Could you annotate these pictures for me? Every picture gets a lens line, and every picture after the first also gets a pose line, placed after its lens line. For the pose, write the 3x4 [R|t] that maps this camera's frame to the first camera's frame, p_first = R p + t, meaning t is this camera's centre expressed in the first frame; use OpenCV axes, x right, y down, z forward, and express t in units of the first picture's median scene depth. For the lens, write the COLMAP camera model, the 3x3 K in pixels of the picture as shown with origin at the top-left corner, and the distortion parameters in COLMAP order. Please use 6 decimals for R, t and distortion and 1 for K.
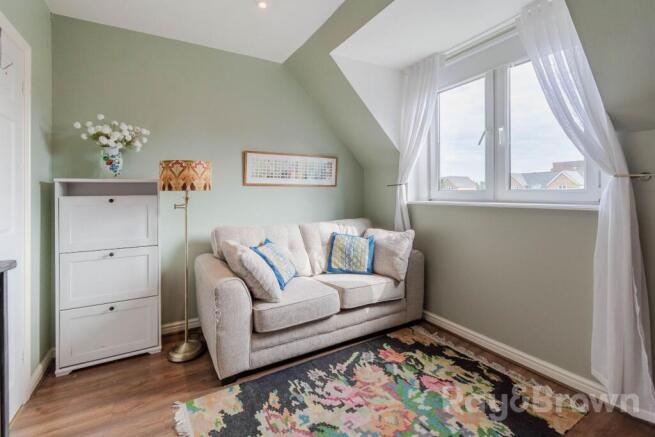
lens RADIAL K [[304.1, 0, 328.0], [0, 304.1, 192.2], [0, 0, 1]] dist [0.000368, 0.000131]
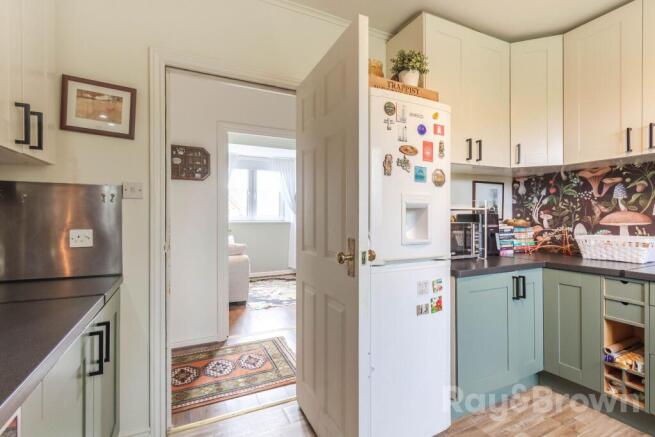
lens RADIAL K [[292.3, 0, 328.7], [0, 292.3, 214.4], [0, 0, 1]] dist [0.000221, -0.000190]
pose [[0.055806, 0.017467, 0.998289, -2.257575], [-0.000501, 0.999847, -0.017466, 0.022159], [-0.998442, 0.000475, 0.055806, 0.269837]]
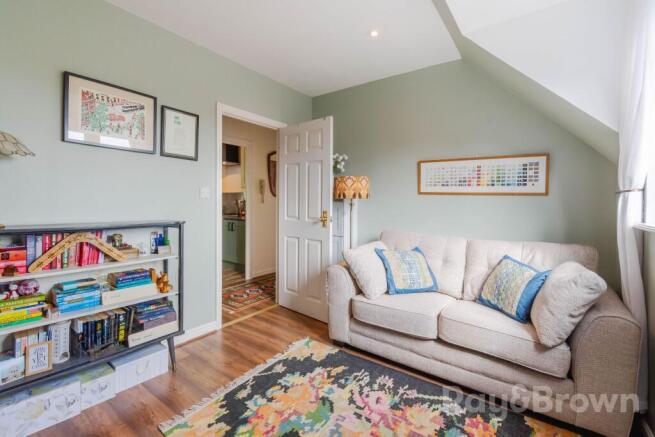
lens RADIAL K [[296.9, 0, 317.6], [0, 296.9, 204.9], [0, 0, 1]] dist [0.000218, -0.000417]
pose [[0.379665, 0.028062, -0.924698, 0.762445], [-0.015981, 0.999590, 0.023774, -0.006676], [0.924986, 0.005752, 0.379958, 0.408277]]
